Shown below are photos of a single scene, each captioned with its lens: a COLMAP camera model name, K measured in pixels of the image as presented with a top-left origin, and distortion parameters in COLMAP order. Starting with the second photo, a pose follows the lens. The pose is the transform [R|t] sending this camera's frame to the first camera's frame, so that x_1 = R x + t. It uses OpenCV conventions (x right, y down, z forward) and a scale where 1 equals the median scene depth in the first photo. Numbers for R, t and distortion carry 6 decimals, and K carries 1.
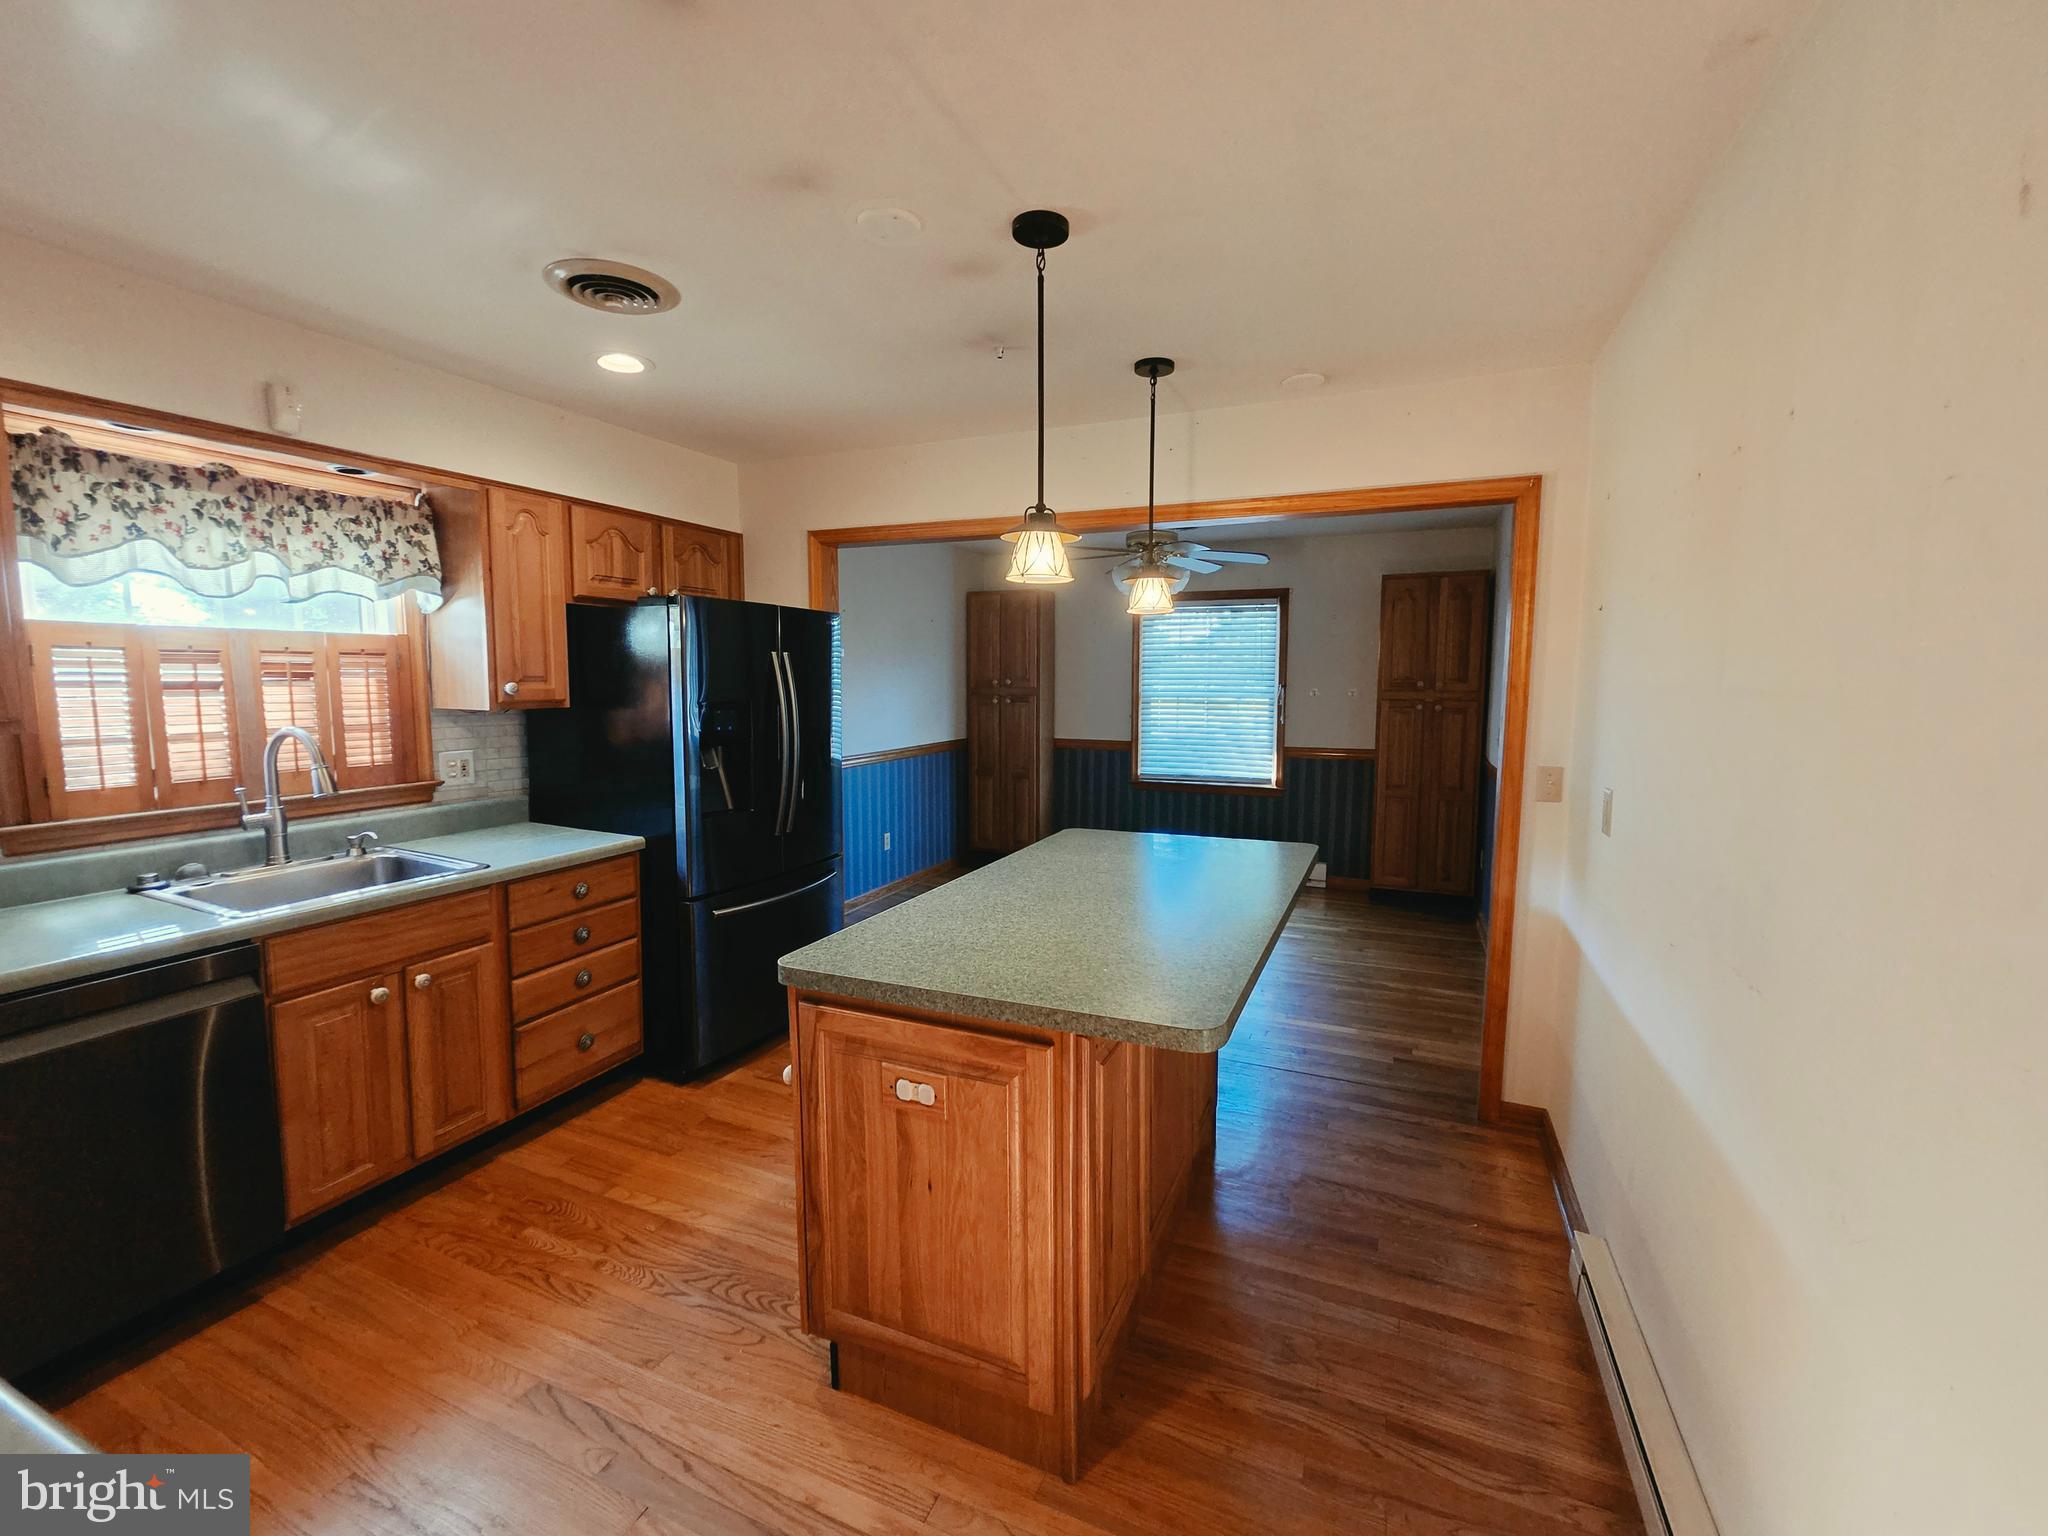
lens RADIAL K [[838.9, 0, 1025.6], [0, 838.9, 765.8], [0, 0, 1]] dist [0.001300, 0.000023]
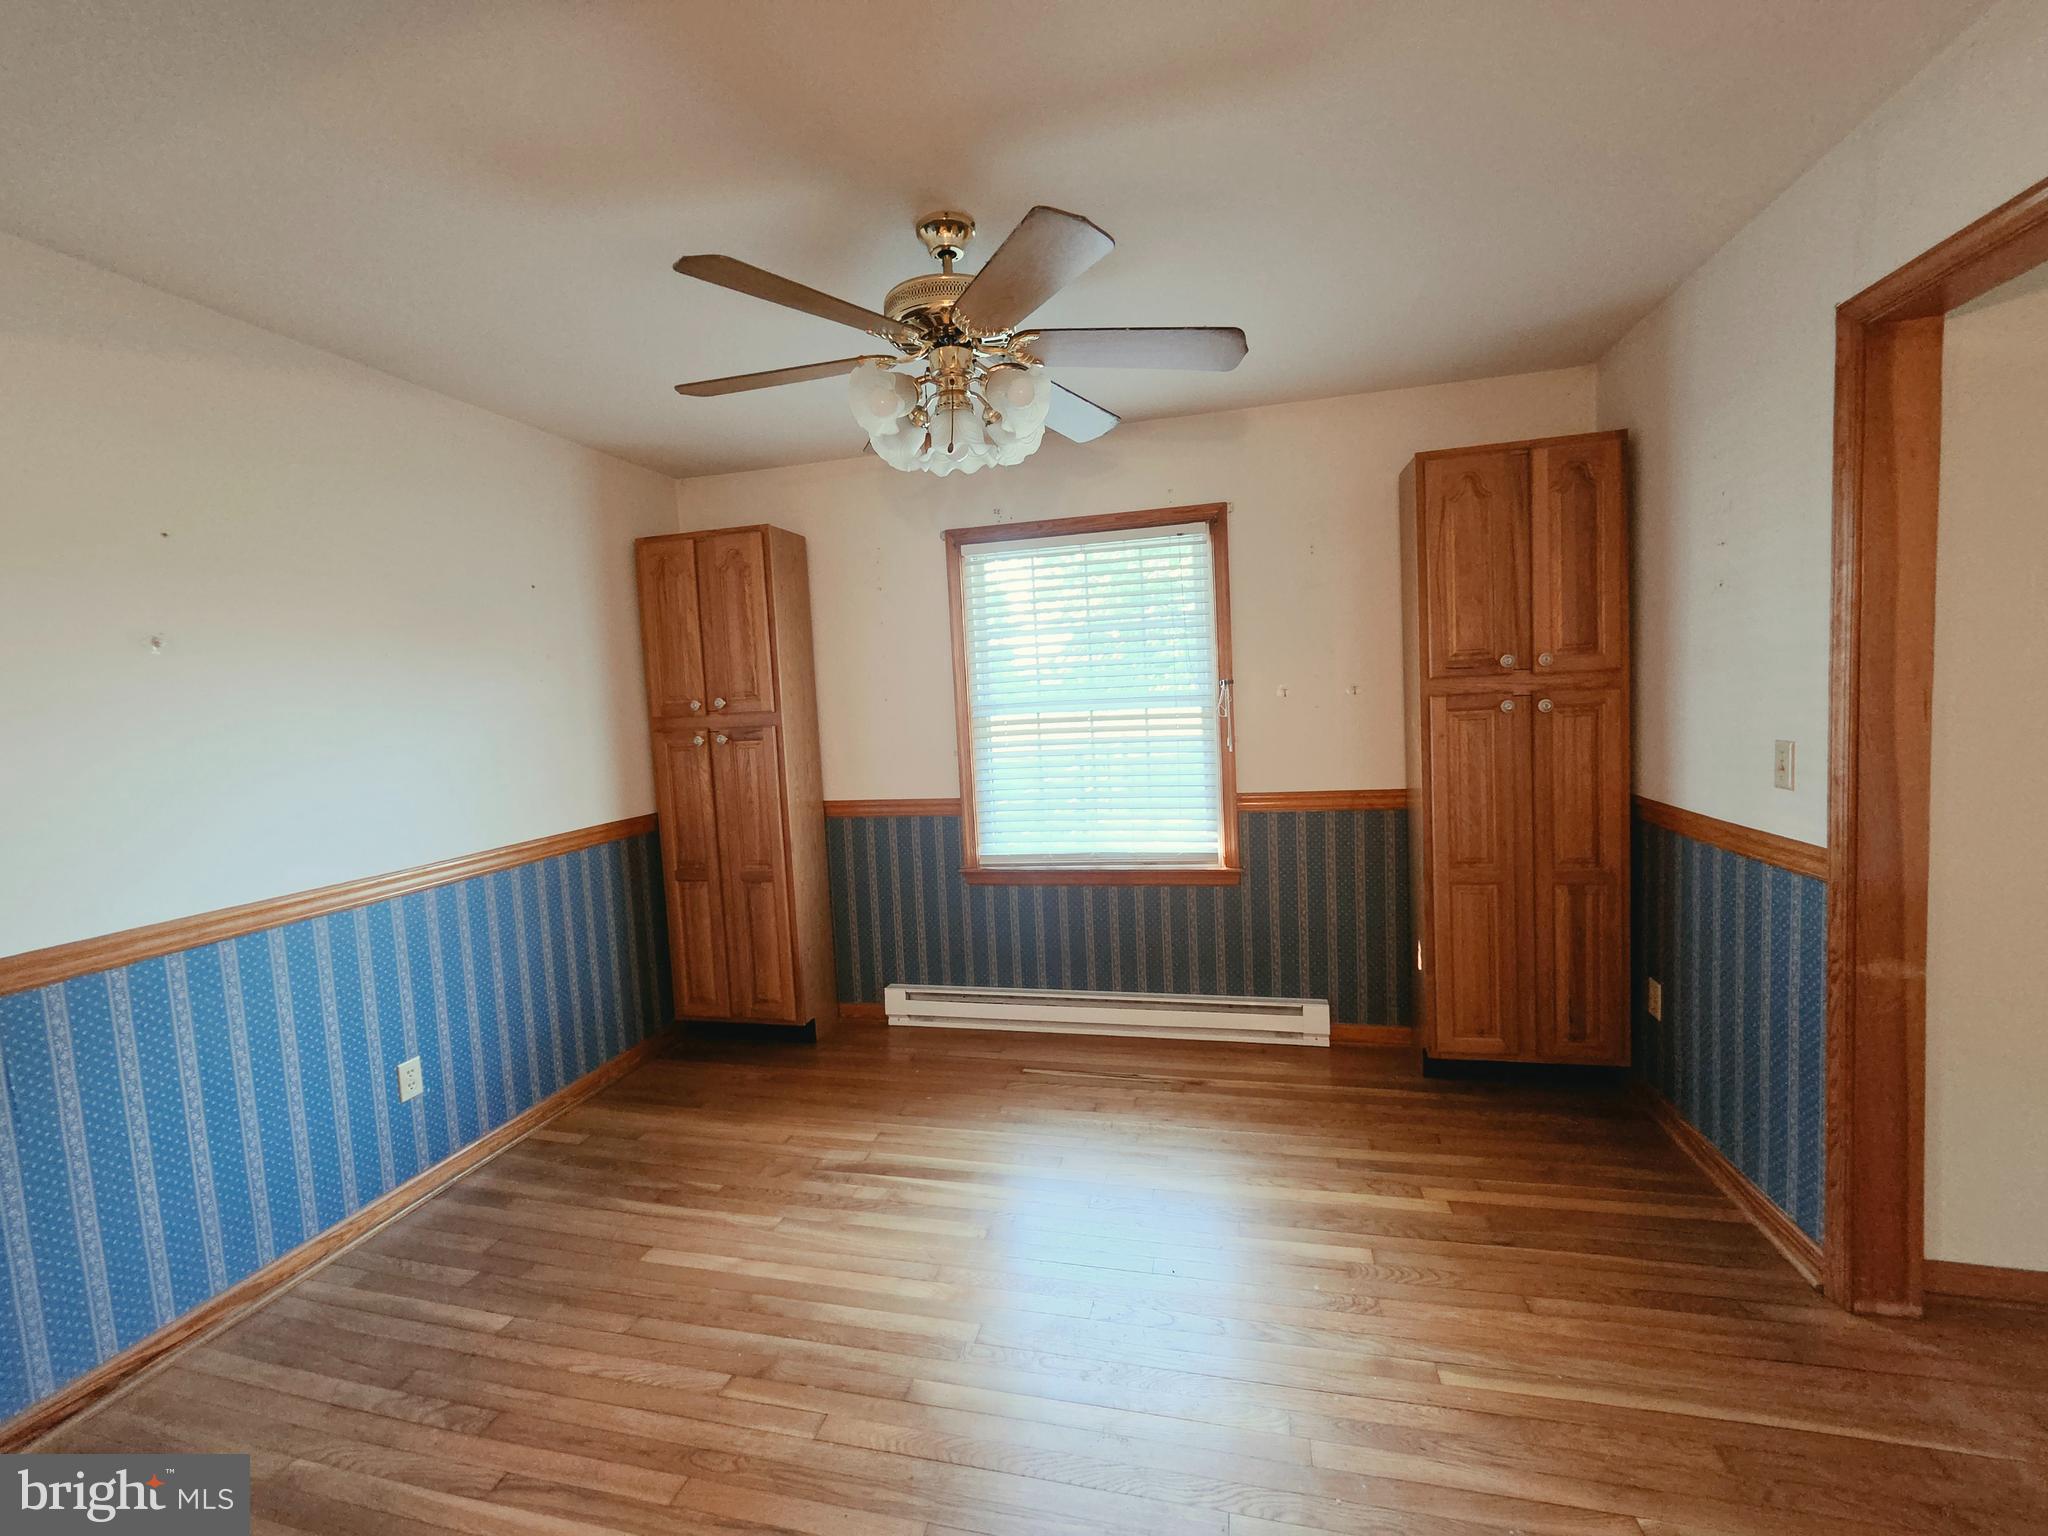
lens RADIAL K [[838.9, 0, 1026.8], [0, 838.9, 764.5], [0, 0, 1]] dist [0.001300, 0.000023]
pose [[0.983968, -0.065108, 0.166038, 0.085615], [0.070106, 0.997241, -0.024414, -0.038267], [-0.163990, 0.035663, 0.985817, 0.492198]]
